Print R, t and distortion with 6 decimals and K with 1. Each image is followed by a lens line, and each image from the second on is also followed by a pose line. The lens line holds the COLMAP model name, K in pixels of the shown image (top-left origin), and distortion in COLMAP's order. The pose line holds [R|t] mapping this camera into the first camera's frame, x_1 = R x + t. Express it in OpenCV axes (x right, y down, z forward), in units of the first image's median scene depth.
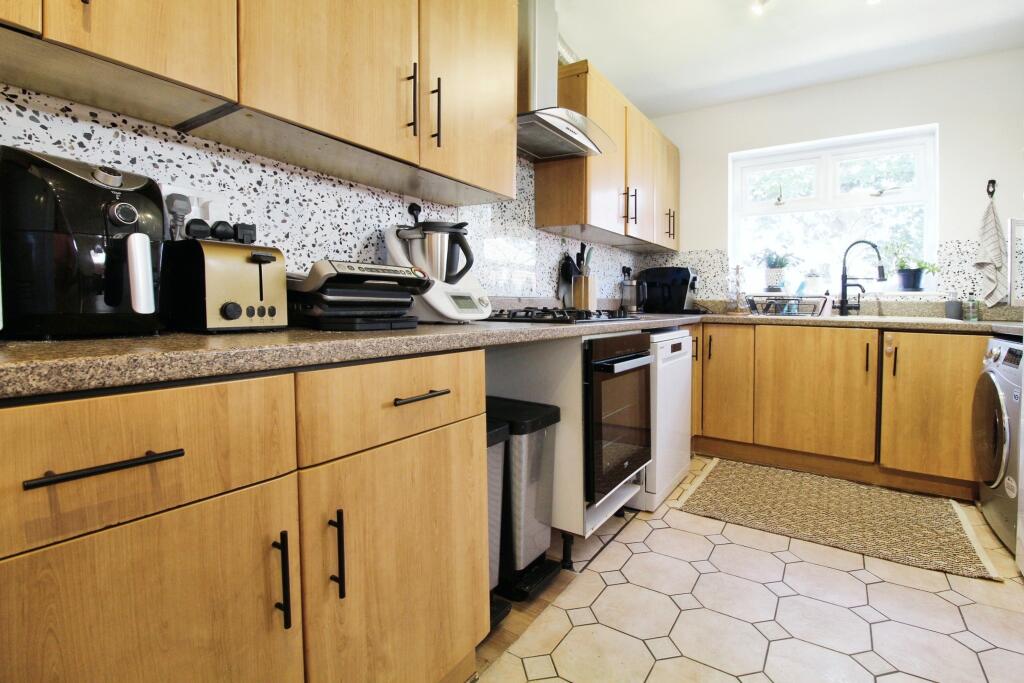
lens RADIAL K [[458.0, 0, 526.9], [0, 458.0, 332.3], [0, 0, 1]] dist [-0.009682, -0.008086]
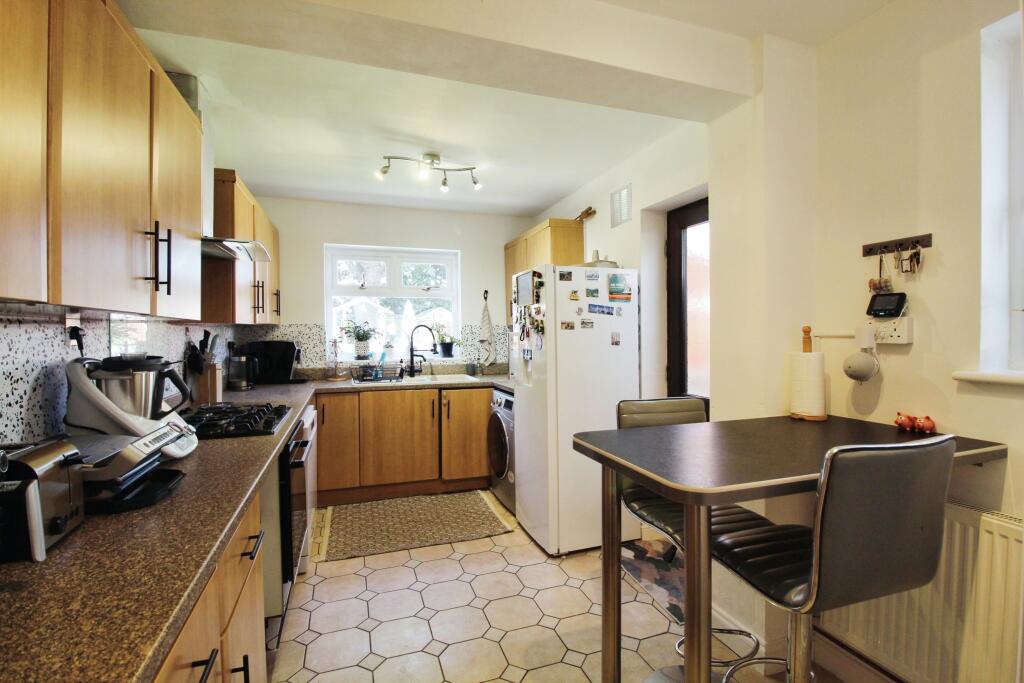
lens RADIAL K [[458.0, 0, 498.0], [0, 458.0, 349.5], [0, 0, 1]] dist [-0.009682, -0.008086]
pose [[0.630868, -0.038105, 0.774954, -0.372181], [0.065428, 0.997848, -0.004199, -0.167036], [-0.773127, 0.053352, 0.632004, -0.150575]]
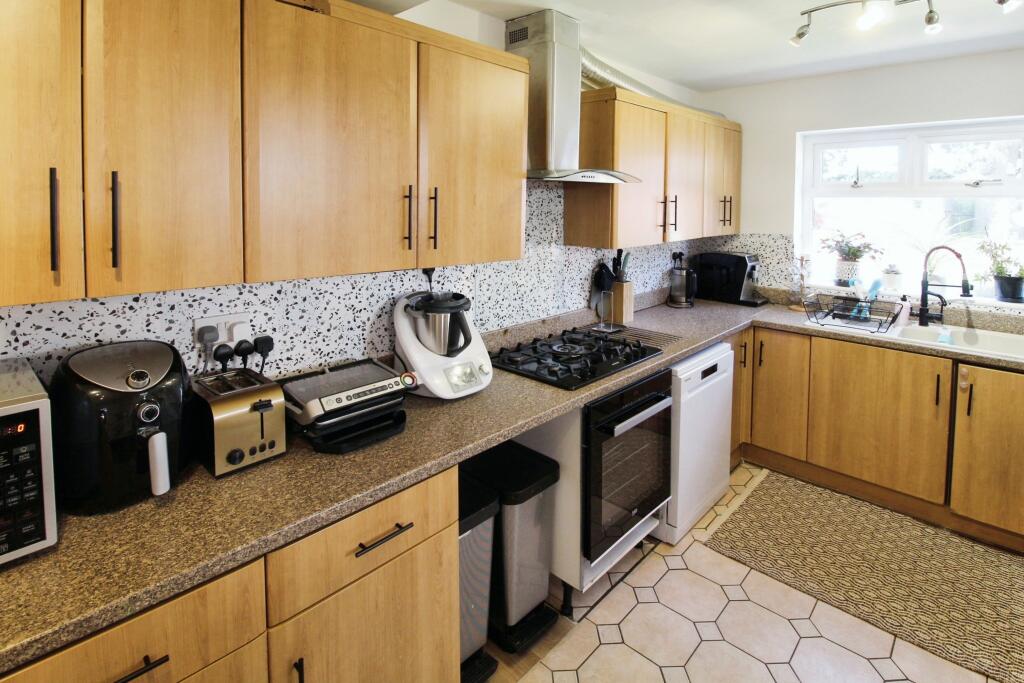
lens RADIAL K [[479.7, 0, 529.8], [0, 479.7, 249.9], [0, 0, 1]] dist [-0.014863, -0.002713]
pose [[0.985917, 0.024921, -0.165368, 0.156796], [-0.023143, 0.999652, 0.012675, -0.305549], [0.165626, -0.008669, 0.986150, -0.059807]]
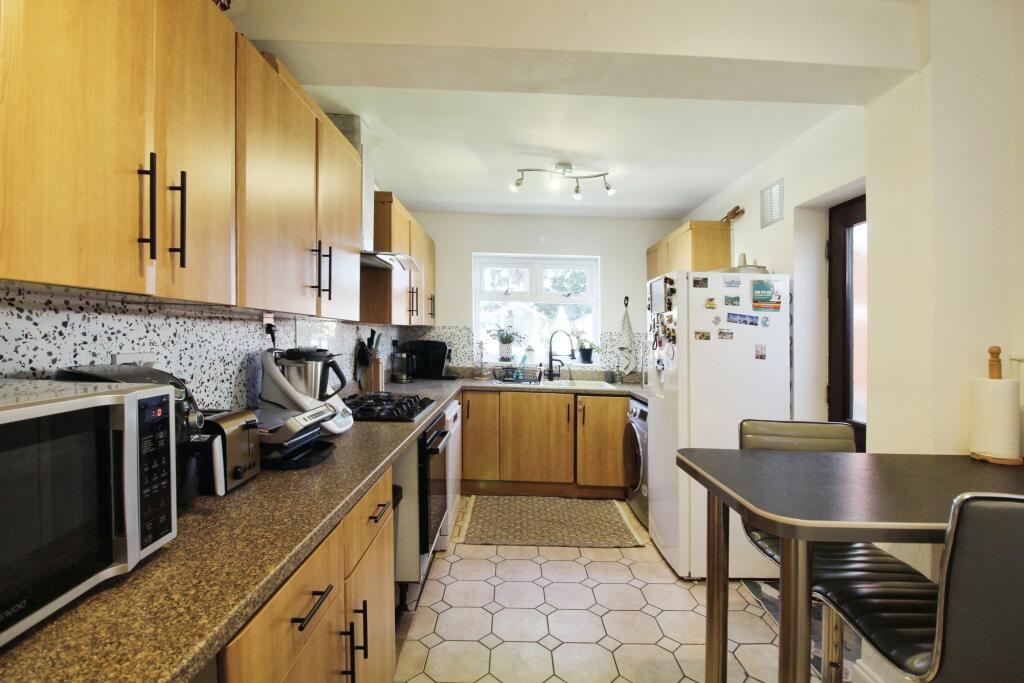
lens RADIAL K [[458.0, 0, 505.1], [0, 458.0, 361.7], [0, 0, 1]] dist [-0.009682, -0.008086]
pose [[0.842630, -0.012049, 0.538358, -0.334715], [0.015640, 0.999875, -0.002101, -0.163352], [-0.538266, 0.010191, 0.842714, -0.224518]]
